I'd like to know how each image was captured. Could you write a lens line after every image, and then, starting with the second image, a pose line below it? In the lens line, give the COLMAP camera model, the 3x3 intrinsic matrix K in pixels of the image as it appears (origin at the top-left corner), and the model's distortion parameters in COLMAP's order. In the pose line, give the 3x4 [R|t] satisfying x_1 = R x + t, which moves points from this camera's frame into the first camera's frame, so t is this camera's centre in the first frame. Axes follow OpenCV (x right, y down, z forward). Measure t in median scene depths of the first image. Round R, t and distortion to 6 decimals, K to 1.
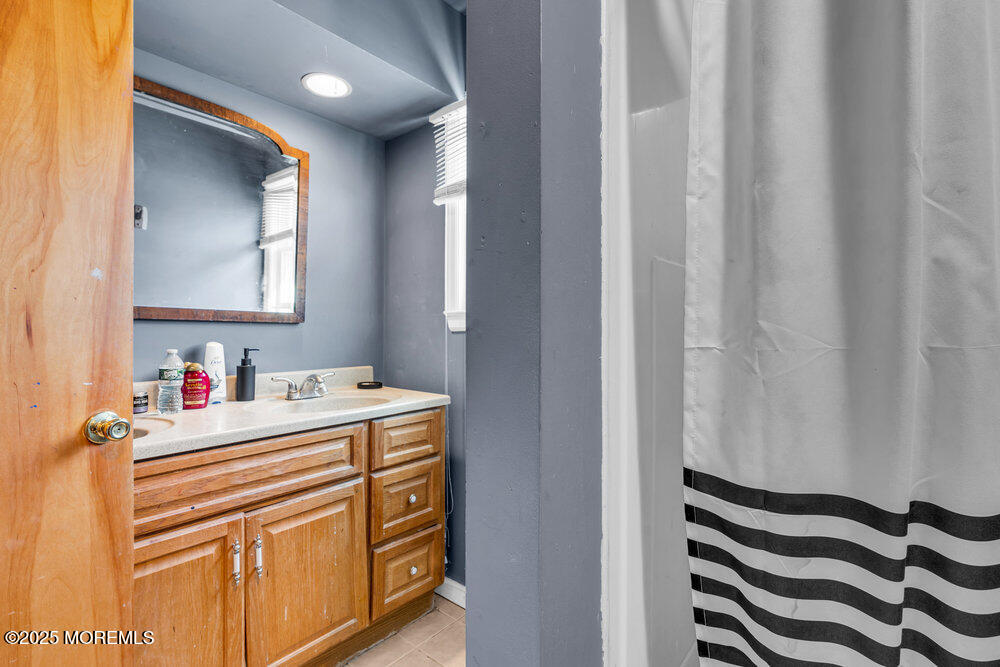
lens RADIAL K [[450.6, 0, 500.0], [0, 450.6, 333.5], [0, 0, 1]] dist [-0.001108, -0.000010]
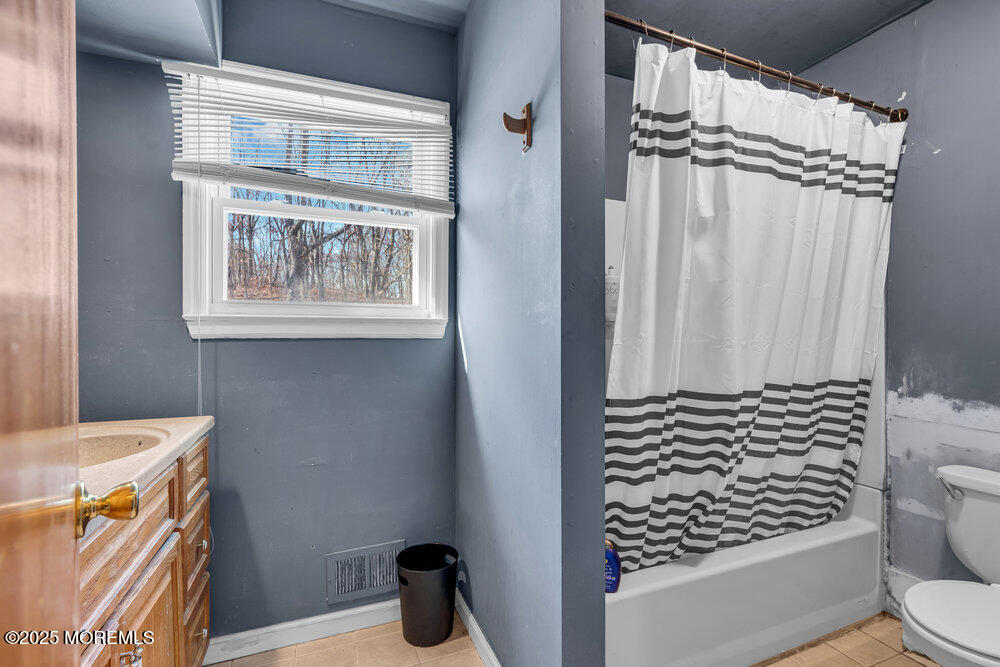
lens RADIAL K [[452.8, 0, 499.0], [0, 452.8, 338.7], [0, 0, 1]] dist [-0.000670, 0.000146]
pose [[0.473313, -0.002149, 0.880892, -0.574221], [0.009912, 0.999947, -0.002886, 0.001262], [-0.880839, 0.010097, 0.473309, 0.133582]]
